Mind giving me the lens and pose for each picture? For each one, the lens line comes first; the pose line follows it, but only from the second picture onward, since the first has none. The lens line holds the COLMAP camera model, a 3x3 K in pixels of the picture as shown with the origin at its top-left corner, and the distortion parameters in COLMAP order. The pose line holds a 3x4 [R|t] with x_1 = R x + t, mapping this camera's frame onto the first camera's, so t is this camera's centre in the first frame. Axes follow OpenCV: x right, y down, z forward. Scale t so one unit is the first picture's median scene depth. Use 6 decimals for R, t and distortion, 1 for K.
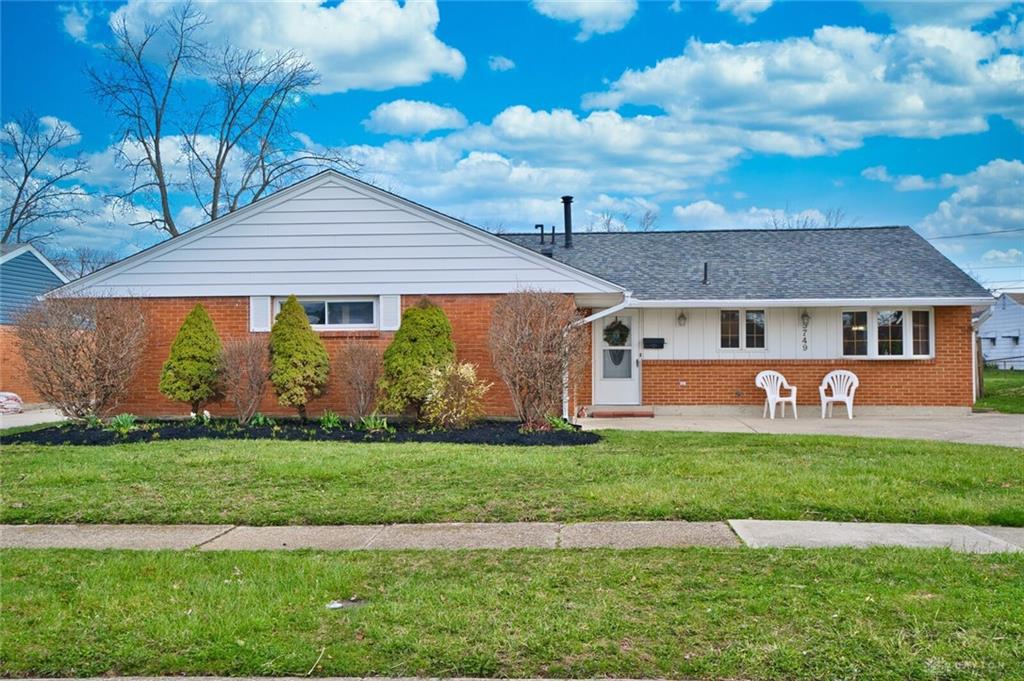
lens RADIAL K [[1012.7, 0, 512.0], [0, 1012.7, 340.5], [0, 0, 1]] dist [0.079821, -0.003991]
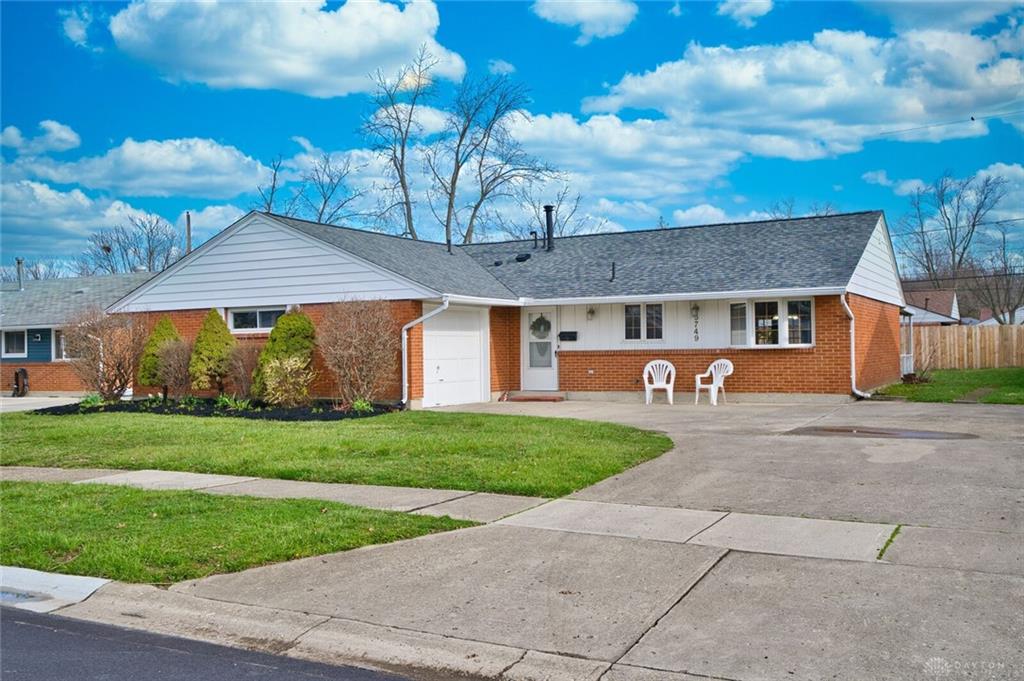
lens RADIAL K [[1012.7, 0, 512.0], [0, 1012.7, 340.5], [0, 0, 1]] dist [0.079821, -0.003991]
pose [[0.903667, -0.013743, -0.428015, 0.568230], [0.020697, 0.999719, 0.011596, -0.006859], [0.427735, -0.019337, 0.903697, -0.044590]]
